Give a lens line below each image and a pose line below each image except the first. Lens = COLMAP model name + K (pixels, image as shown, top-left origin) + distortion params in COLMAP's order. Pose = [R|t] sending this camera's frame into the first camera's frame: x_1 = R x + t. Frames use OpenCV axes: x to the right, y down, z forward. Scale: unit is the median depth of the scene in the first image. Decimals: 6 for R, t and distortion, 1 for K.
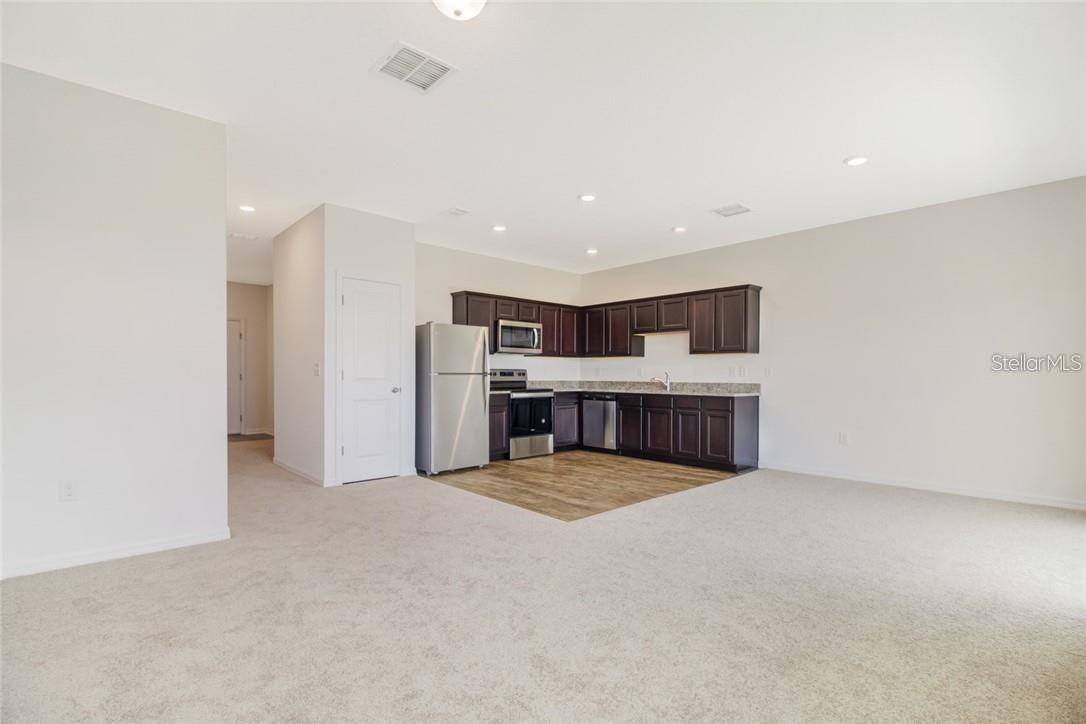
lens RADIAL K [[506.5, 0, 541.0], [0, 506.5, 387.6], [0, 0, 1]] dist [-0.000364, -0.000065]
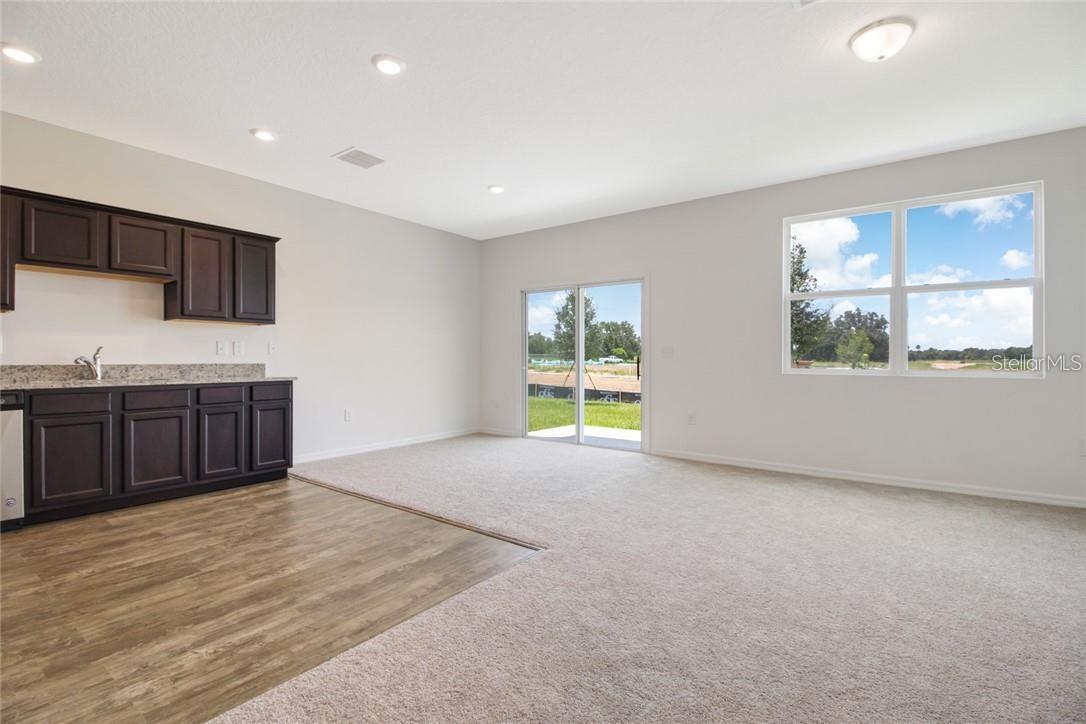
lens RADIAL K [[503.4, 0, 543.0], [0, 503.4, 362.0], [0, 0, 1]] dist [0.000247, 0.000061]
pose [[-0.194657, -0.012828, 0.980787, -0.398880], [0.017229, 0.999715, 0.016495, -0.015111], [-0.980720, 0.020109, -0.194381, 0.674716]]
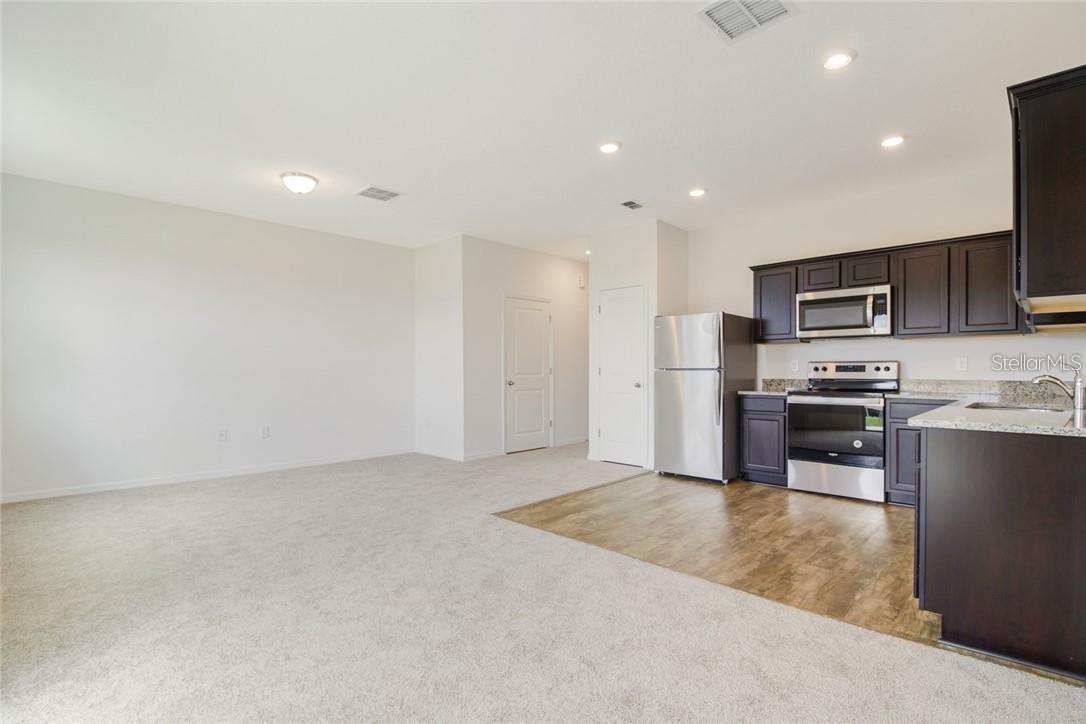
lens RADIAL K [[514.1, 0, 543.3], [0, 514.1, 370.9], [0, 0, 1]] dist [-0.000625, -0.000202]
pose [[0.054293, -0.003012, -0.998521, 0.649679], [-0.019801, 0.999796, -0.004093, -0.014112], [0.998329, 0.019994, 0.054222, 0.615311]]
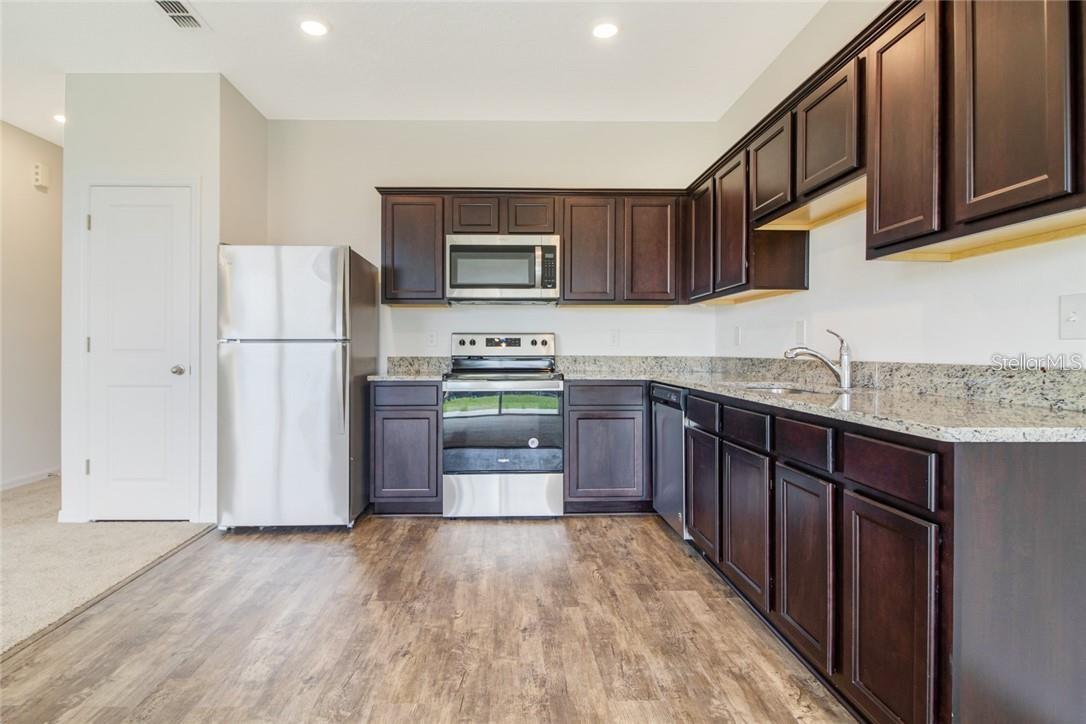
lens RADIAL K [[557.1, 0, 514.1], [0, 557.1, 349.7], [0, 0, 1]] dist [0.002111, -0.012730]
pose [[0.750749, -0.003534, -0.660578, 0.345888], [-0.012510, 0.999730, -0.019566, -0.009153], [0.660469, 0.022953, 0.750502, 0.644254]]
